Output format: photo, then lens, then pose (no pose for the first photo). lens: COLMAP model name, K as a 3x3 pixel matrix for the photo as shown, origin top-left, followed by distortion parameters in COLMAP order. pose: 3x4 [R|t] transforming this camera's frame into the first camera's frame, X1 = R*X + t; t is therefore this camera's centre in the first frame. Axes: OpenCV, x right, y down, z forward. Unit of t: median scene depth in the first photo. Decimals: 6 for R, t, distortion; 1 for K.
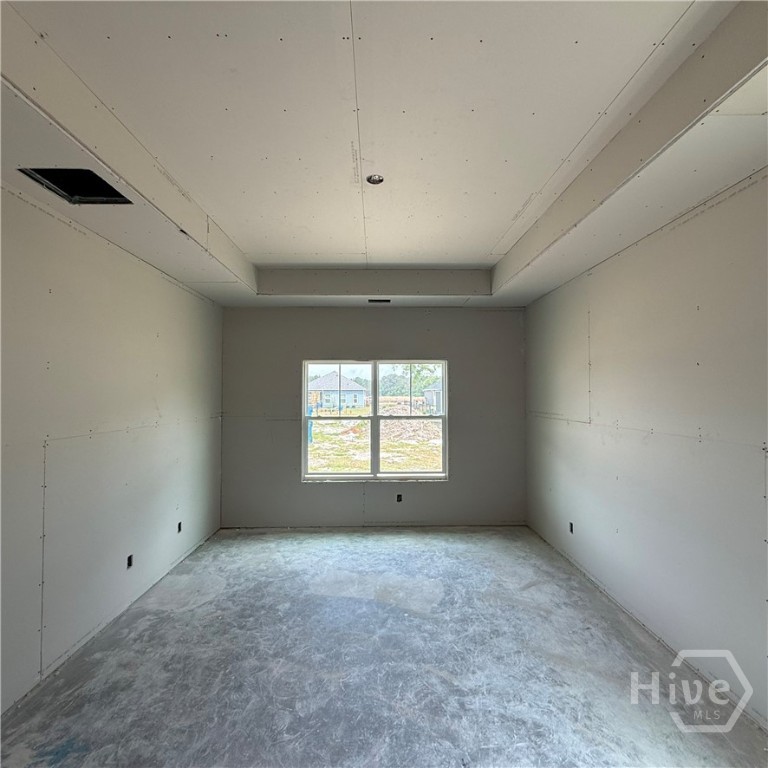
lens RADIAL K [[408.8, 0, 382.4], [0, 408.8, 382.6], [0, 0, 1]] dist [0.001520, 0.001060]
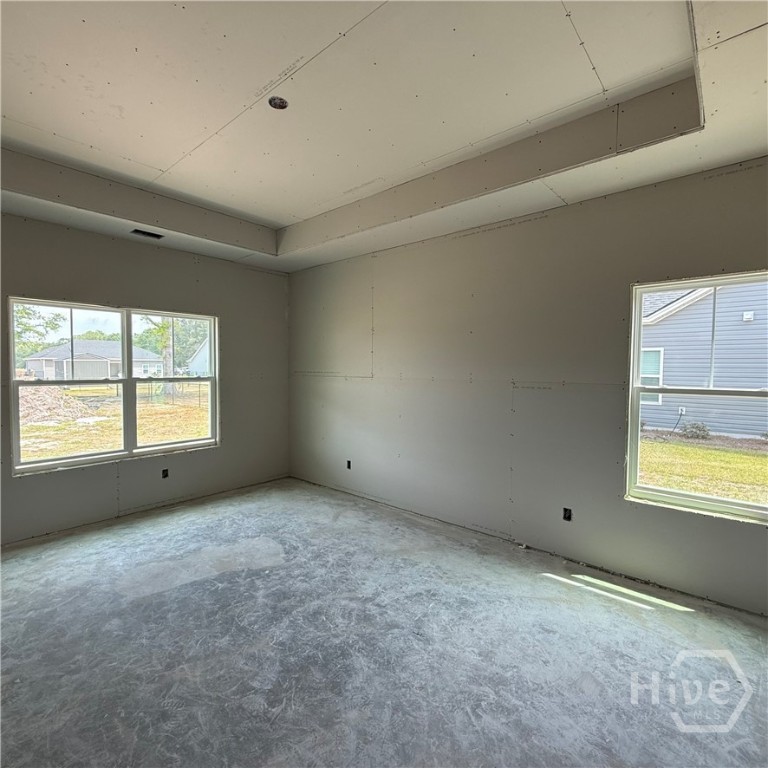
lens RADIAL K [[408.8, 0, 381.2], [0, 408.8, 383.3], [0, 0, 1]] dist [0.001520, 0.001060]
pose [[0.668718, -0.022722, 0.743169, -0.397181], [-0.028091, 0.998047, 0.055792, 0.045577], [-0.742985, -0.058185, 0.666774, 0.142199]]
